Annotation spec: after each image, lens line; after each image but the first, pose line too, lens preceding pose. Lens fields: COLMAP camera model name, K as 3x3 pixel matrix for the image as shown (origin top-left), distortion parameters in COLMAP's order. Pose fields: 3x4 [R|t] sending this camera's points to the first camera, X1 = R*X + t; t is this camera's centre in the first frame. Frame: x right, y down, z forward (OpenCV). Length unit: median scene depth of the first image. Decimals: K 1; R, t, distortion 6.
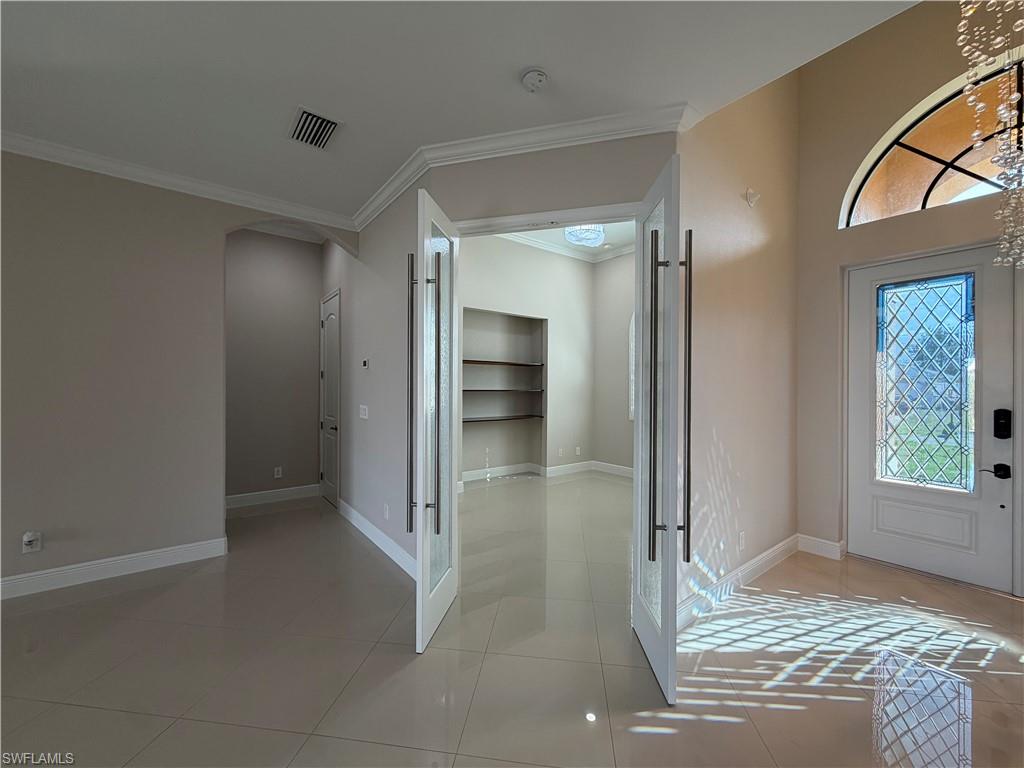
lens RADIAL K [[411.5, 0, 511.7], [0, 411.5, 383.5], [0, 0, 1]] dist [0.000706, 0.000158]
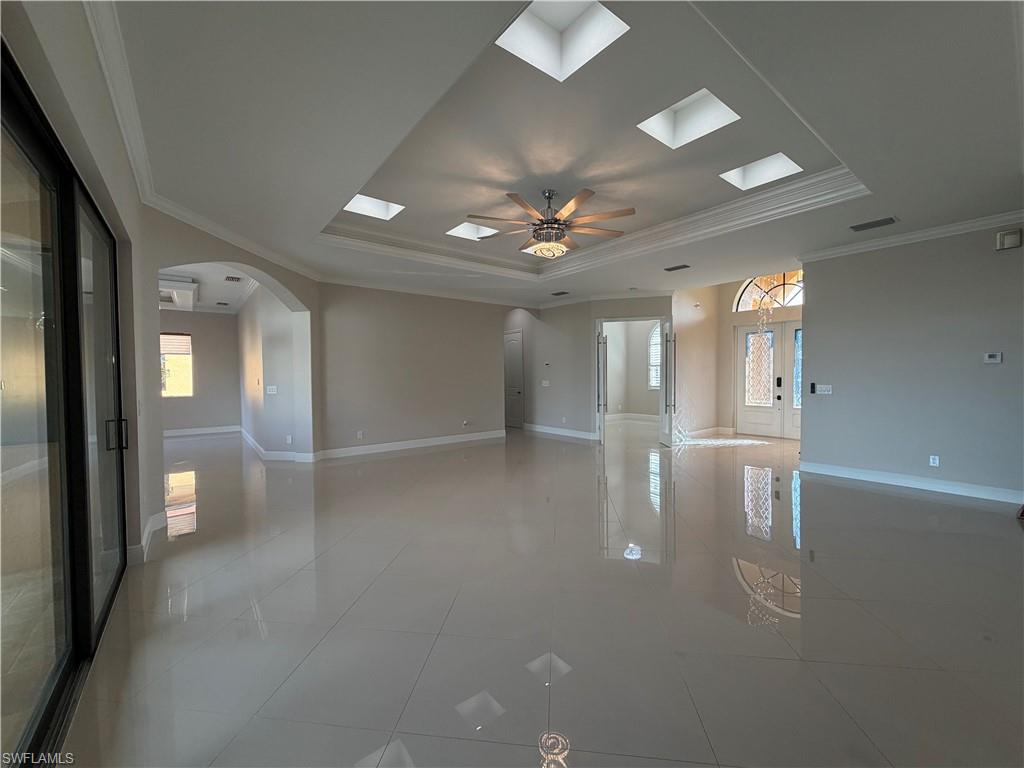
lens RADIAL K [[411.5, 0, 512.2], [0, 411.5, 383.6], [0, 0, 1]] dist [0.000706, 0.000158]
pose [[0.999874, -0.014202, 0.007044, -0.718442], [0.014020, 0.999583, 0.025263, 0.003906], [-0.007400, -0.025161, 0.999656, -1.817655]]
